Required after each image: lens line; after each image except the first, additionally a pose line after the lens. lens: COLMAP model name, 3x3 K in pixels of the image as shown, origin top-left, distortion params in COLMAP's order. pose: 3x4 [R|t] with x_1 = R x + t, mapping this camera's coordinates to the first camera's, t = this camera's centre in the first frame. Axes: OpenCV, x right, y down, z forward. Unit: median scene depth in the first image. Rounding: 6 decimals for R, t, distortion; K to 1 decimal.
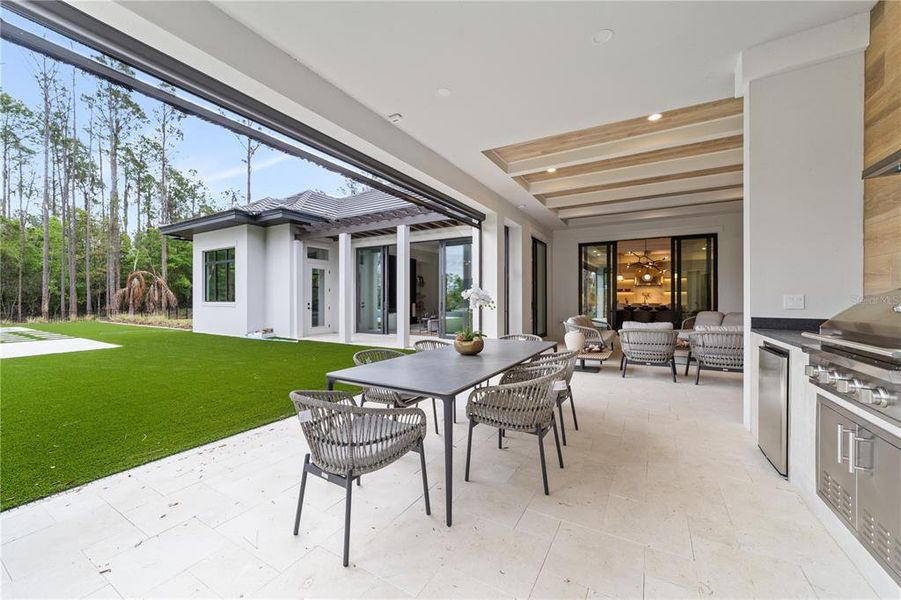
lens RADIAL K [[343.1, 0, 450.5], [0, 343.1, 300.0], [0, 0, 1]] dist [-0.031608, 0.013254]
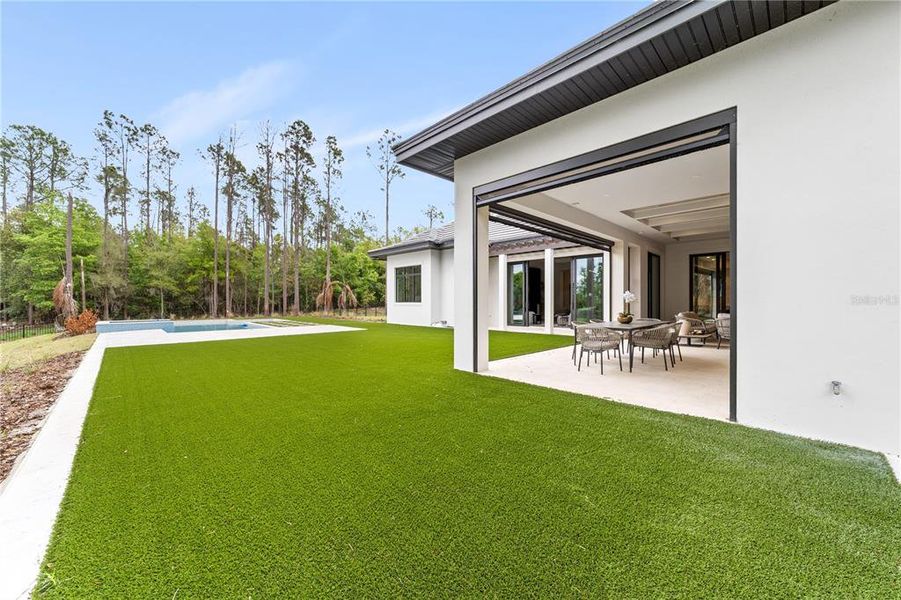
lens RADIAL K [[343.1, 0, 450.5], [0, 343.1, 300.0], [0, 0, 1]] dist [-0.031608, 0.013254]
pose [[0.963925, -0.006903, -0.266086, -0.127032], [0.005975, 0.999973, -0.004297, 0.002702], [0.266108, 0.002553, 0.963940, -0.403757]]
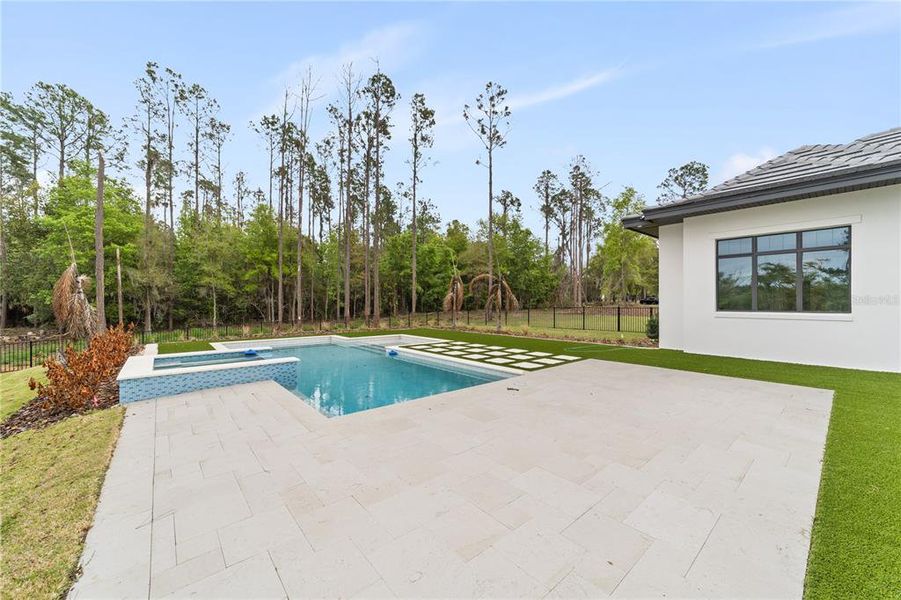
lens RADIAL K [[343.1, 0, 450.5], [0, 343.1, 300.0], [0, 0, 1]] dist [-0.031608, 0.013254]
pose [[0.944256, -0.008019, -0.329113, -1.116800], [0.006531, 0.999963, -0.005626, -0.019725], [0.329146, 0.003163, 0.944274, 0.145673]]
